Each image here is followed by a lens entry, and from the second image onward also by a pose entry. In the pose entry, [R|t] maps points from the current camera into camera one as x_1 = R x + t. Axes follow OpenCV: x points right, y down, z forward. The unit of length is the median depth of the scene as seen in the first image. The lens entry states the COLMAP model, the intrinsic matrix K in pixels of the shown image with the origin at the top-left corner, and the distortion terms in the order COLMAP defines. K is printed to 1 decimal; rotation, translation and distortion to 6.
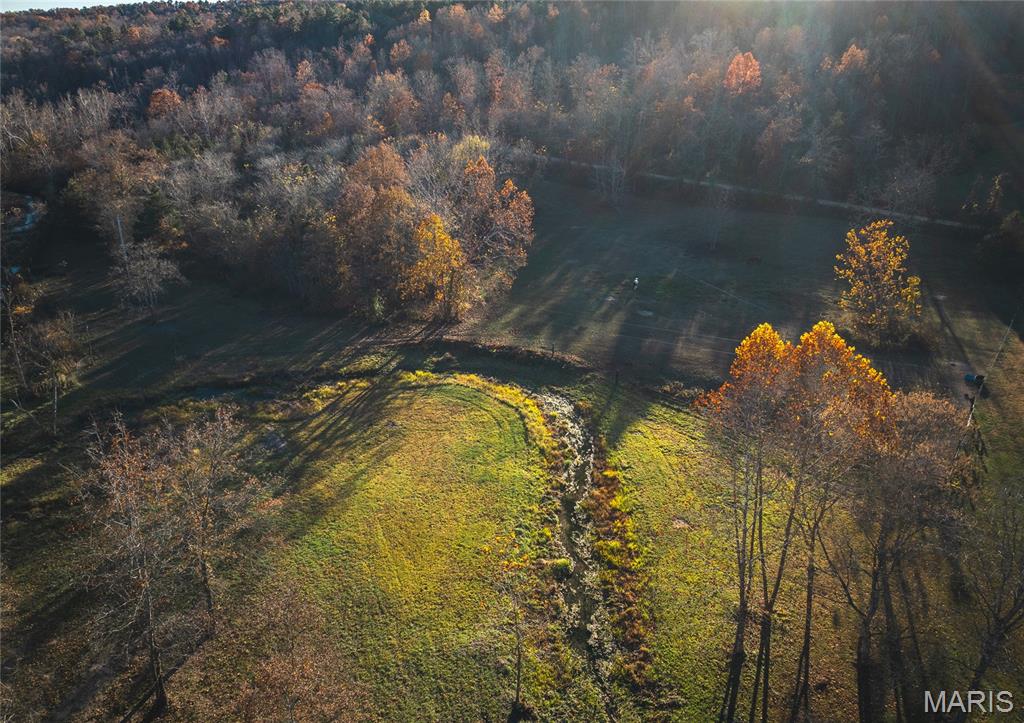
lens RADIAL K [[699.2, 0, 516.0], [0, 699.2, 353.2], [0, 0, 1]] dist [-0.051293, -0.001108]
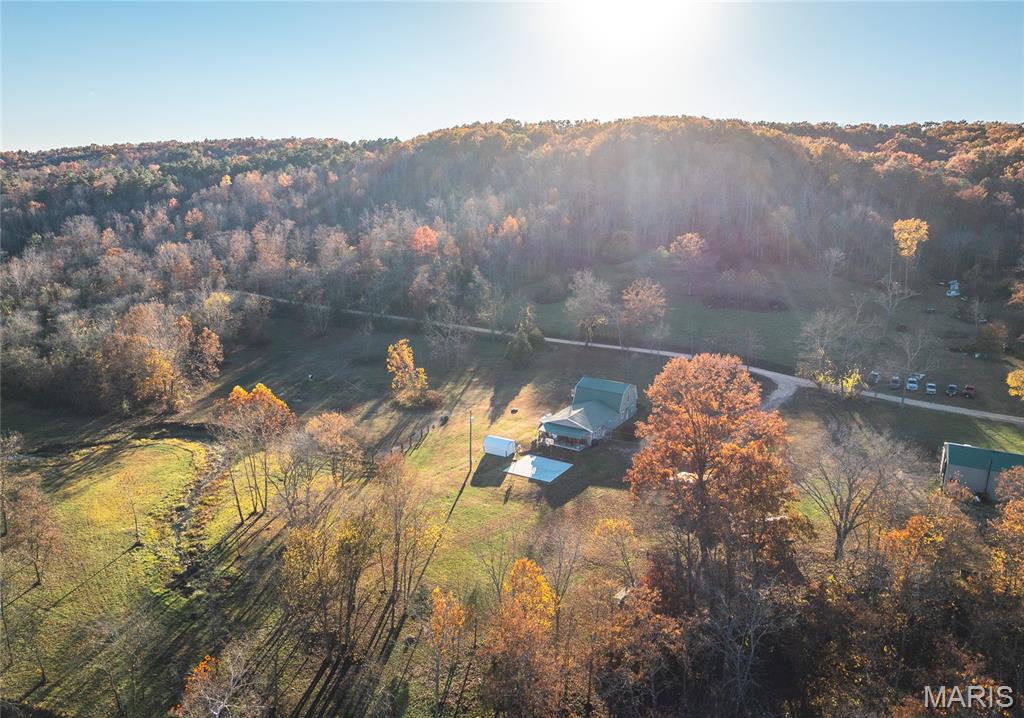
lens RADIAL K [[720.0, 0, 505.2], [0, 720.0, 366.0], [0, 0, 1]] dist [-0.043262, -0.000307]
pose [[0.982350, -0.054681, 0.178883, 0.320071], [0.082233, 0.985194, -0.150432, 0.136767], [-0.168009, 0.162486, 0.972302, -0.657457]]
